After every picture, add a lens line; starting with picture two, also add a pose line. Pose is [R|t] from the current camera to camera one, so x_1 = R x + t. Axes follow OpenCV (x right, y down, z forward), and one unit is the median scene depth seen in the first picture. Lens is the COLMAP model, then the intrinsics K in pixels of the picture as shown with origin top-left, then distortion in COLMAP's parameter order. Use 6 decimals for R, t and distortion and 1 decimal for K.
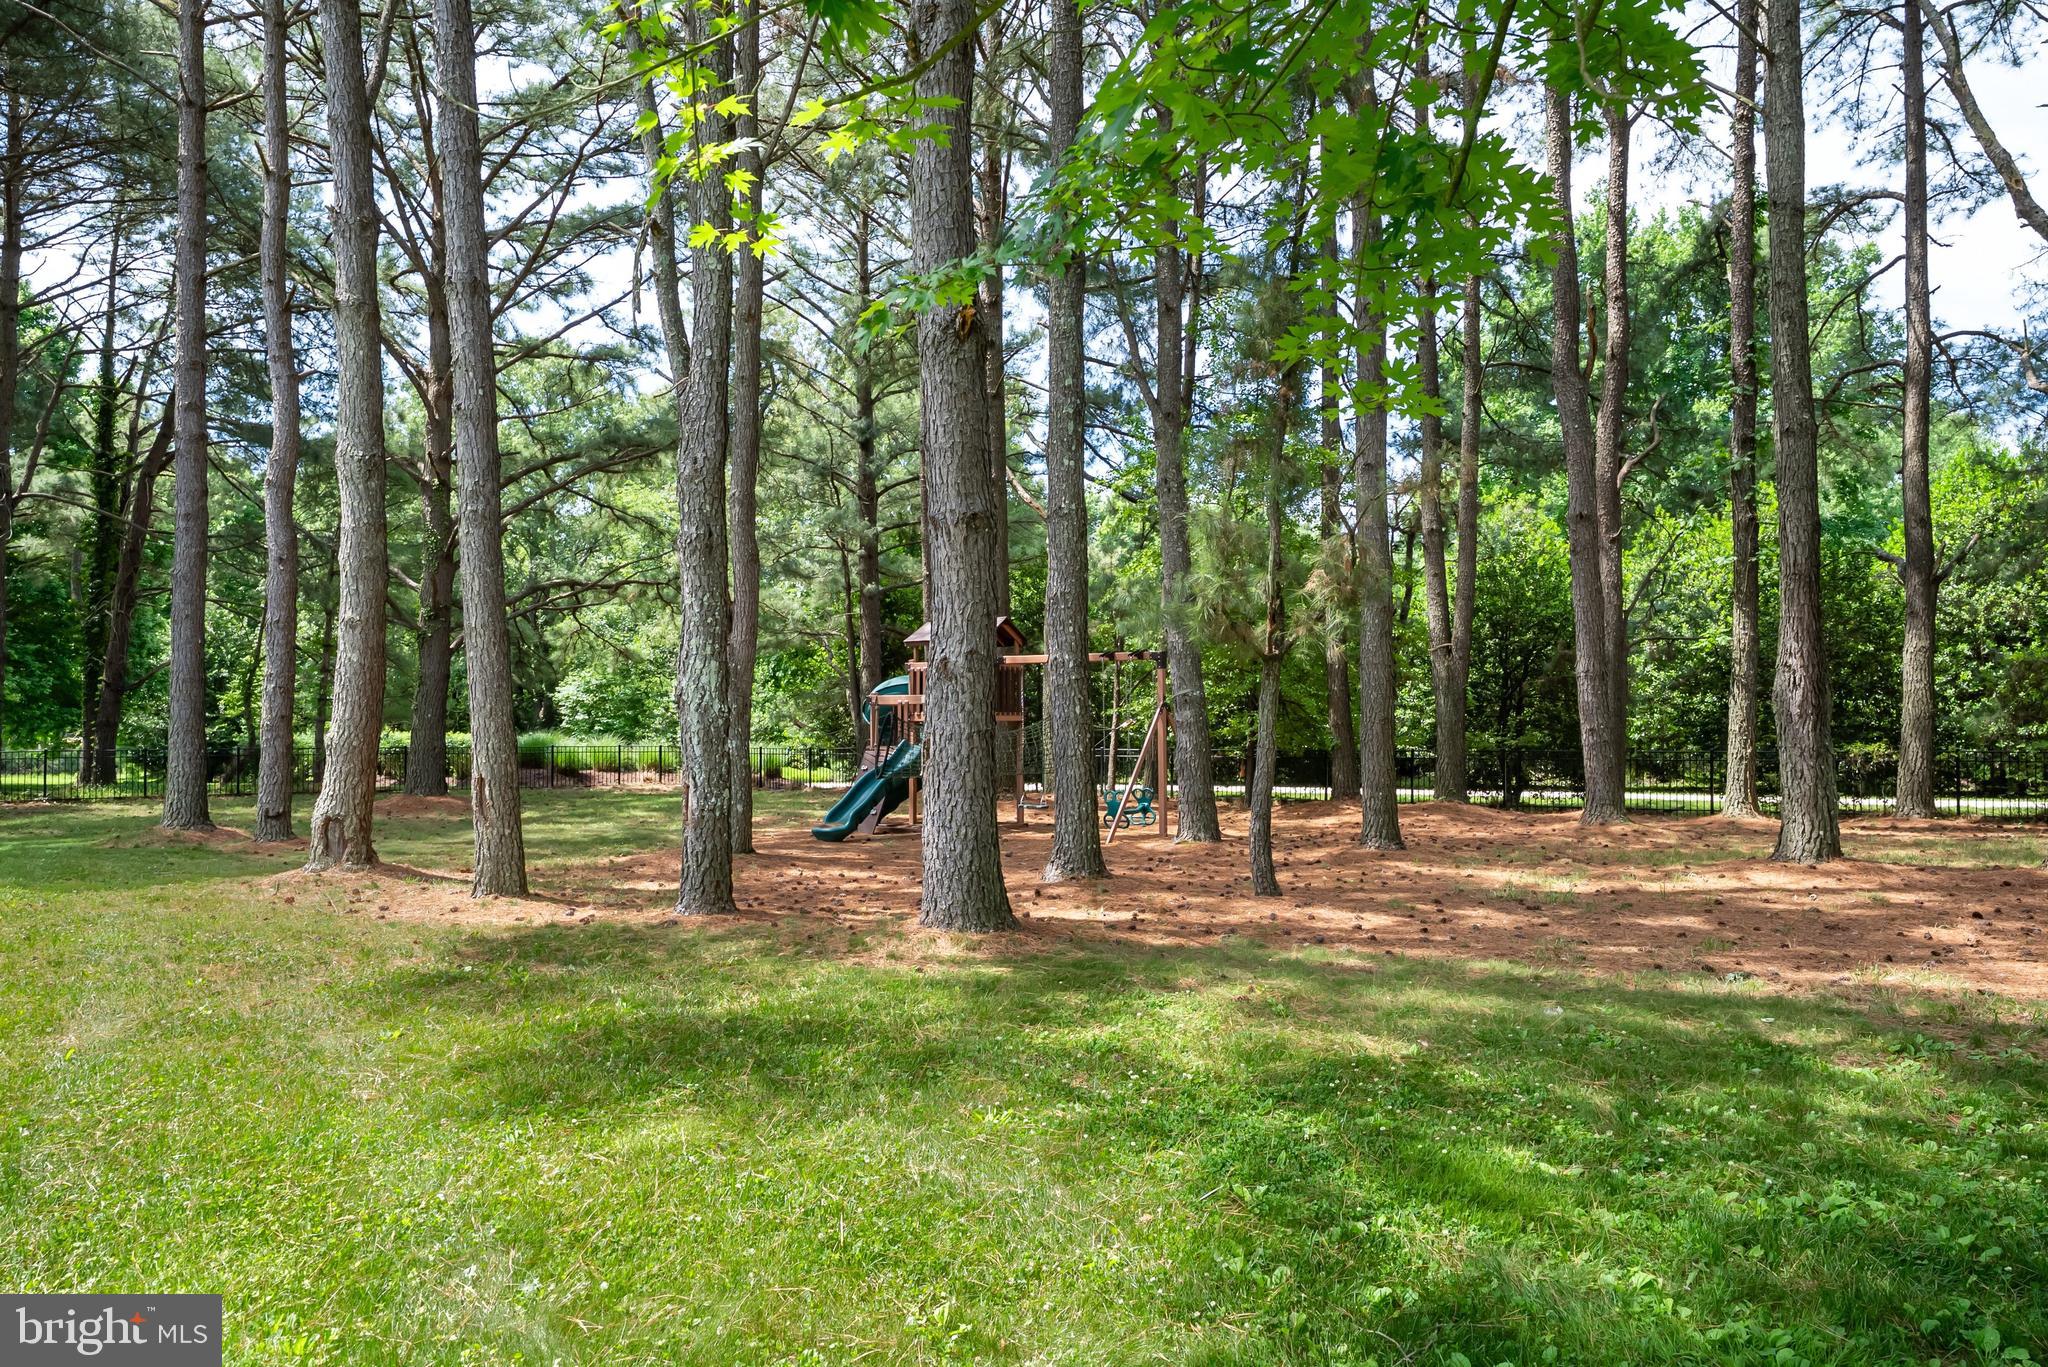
lens RADIAL K [[1345.9, 0, 1024.0], [0, 1345.9, 683.5], [0, 0, 1]] dist [0.021832, 0.001151]
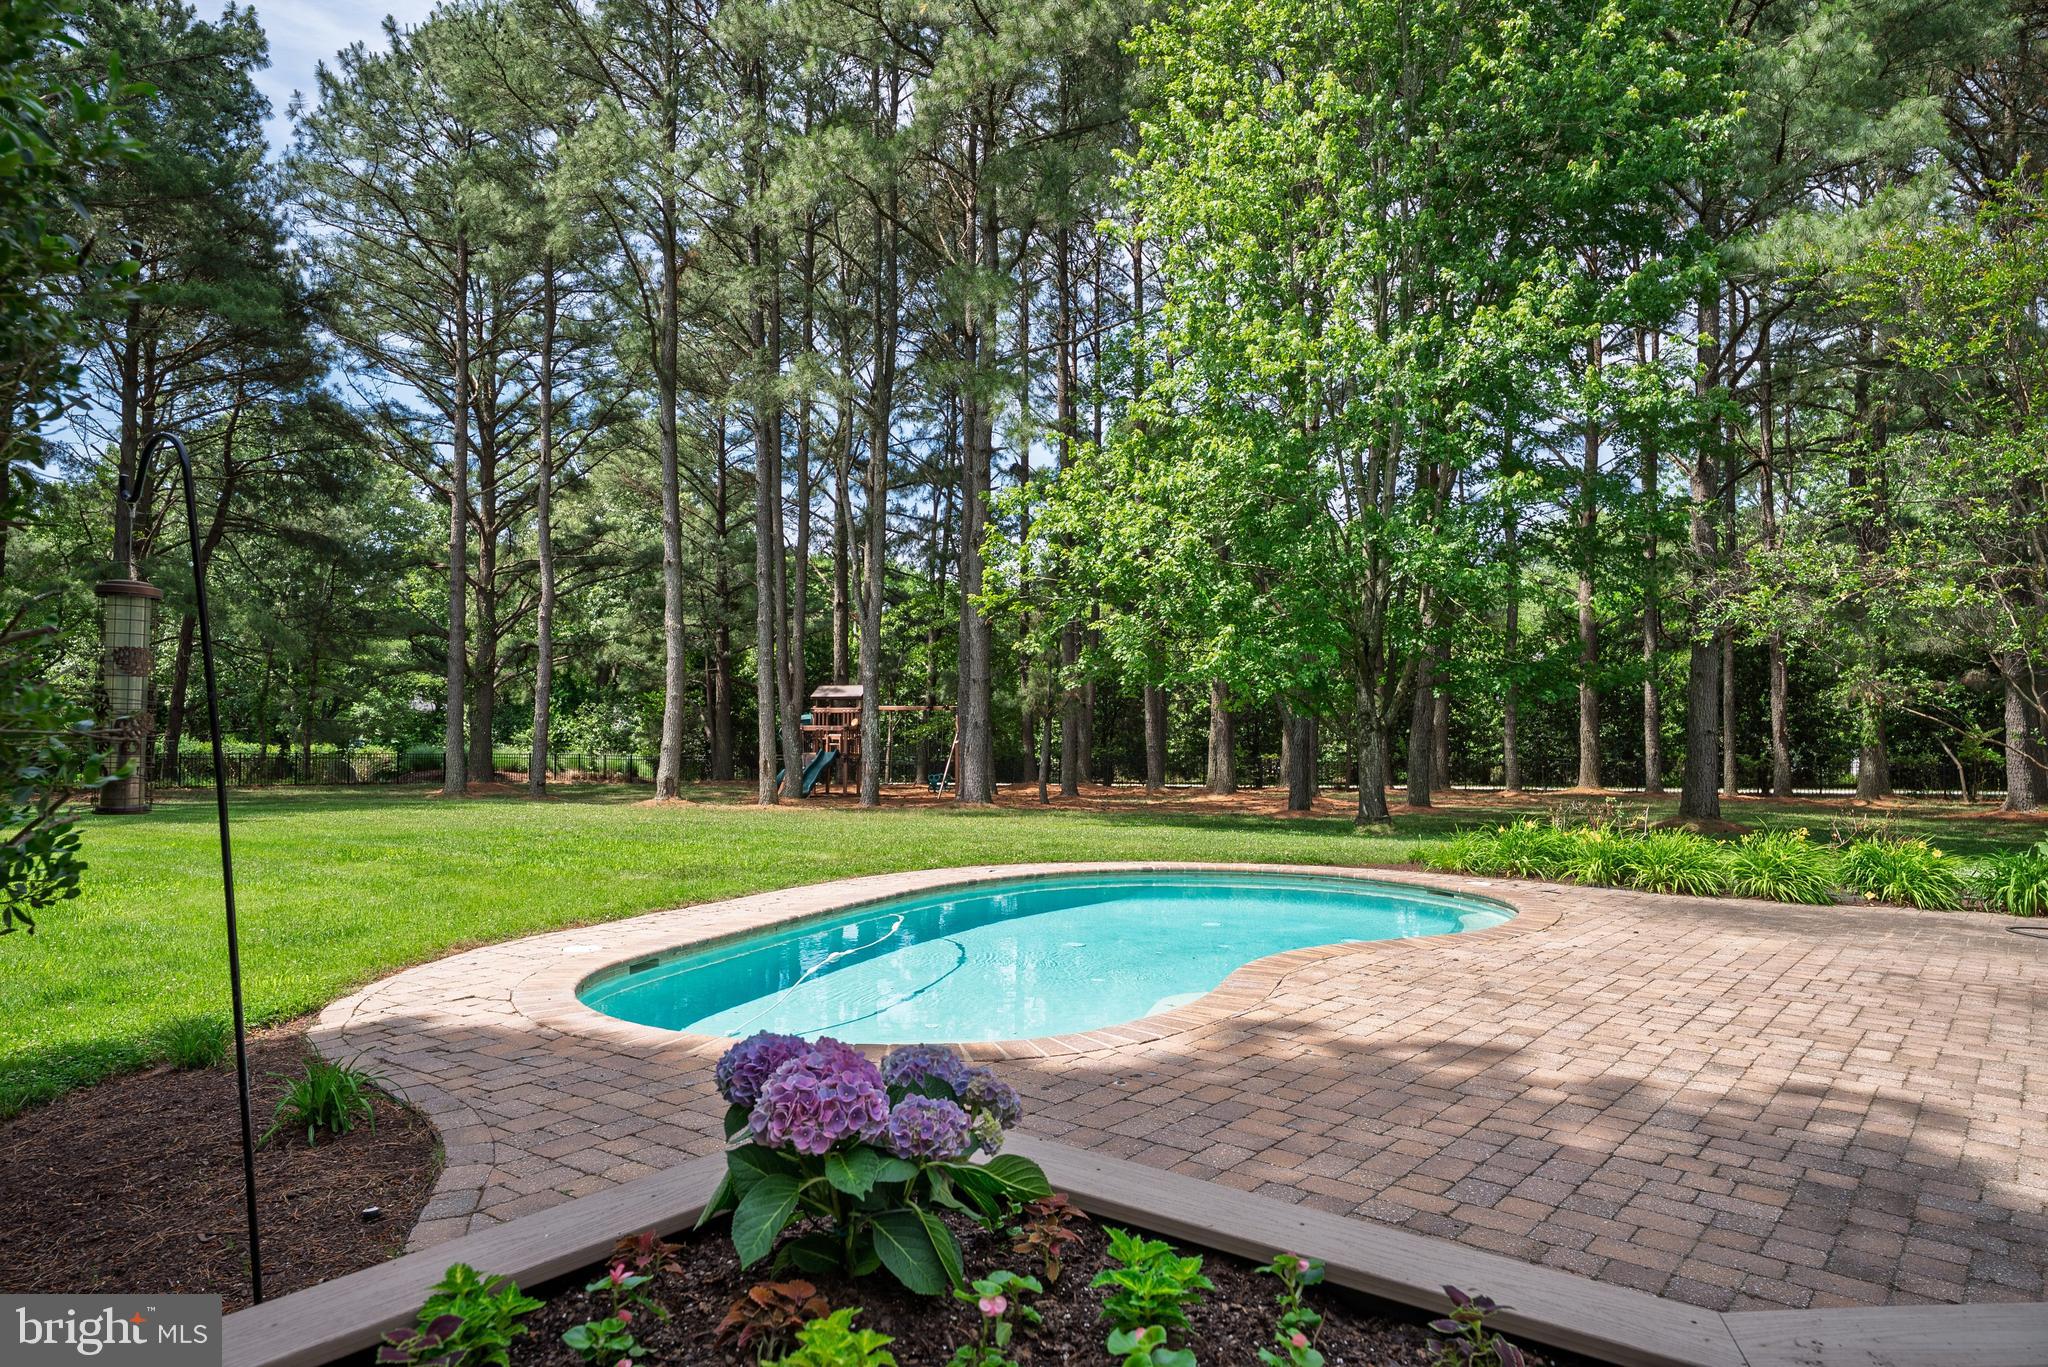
lens RADIAL K [[1345.9, 0, 1024.0], [0, 1345.9, 683.5], [0, 0, 1]] dist [0.021832, 0.001151]
pose [[0.953956, 0.020452, 0.299248, -0.342216], [-0.016637, 0.999745, -0.015292, -0.023990], [-0.299484, 0.009610, 0.954053, -0.810652]]
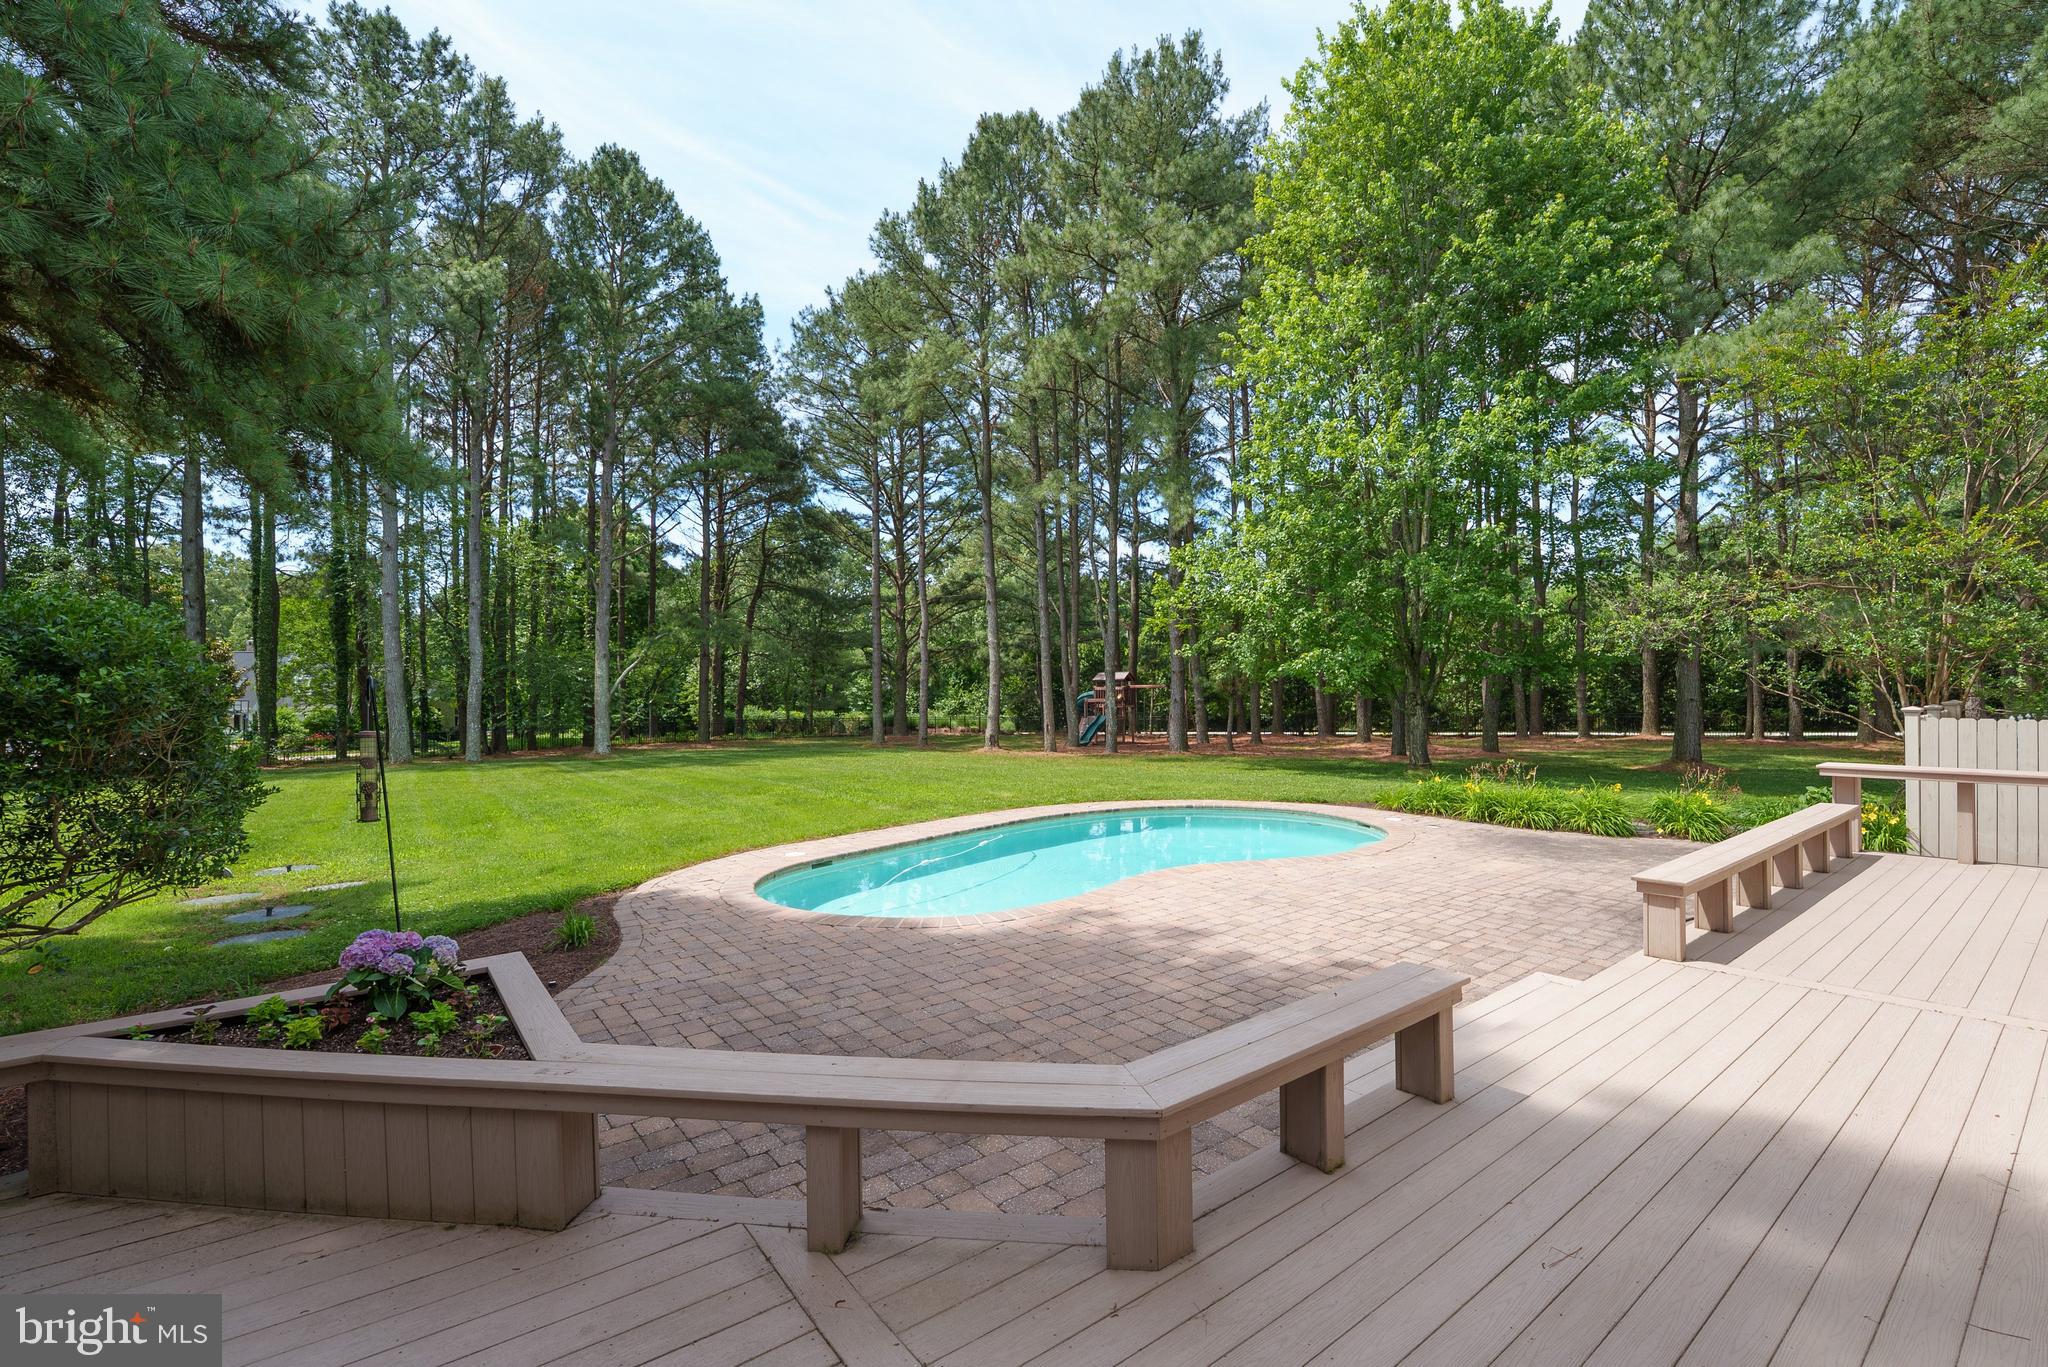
lens RADIAL K [[902.9, 0, 1063.6], [0, 902.9, 678.9], [0, 0, 1]] dist [-0.023081, -0.000043]
pose [[0.998402, -0.008508, 0.055860, -0.243082], [0.008116, 0.999941, 0.007238, -0.044145], [-0.055919, -0.006773, 0.998412, -0.877873]]
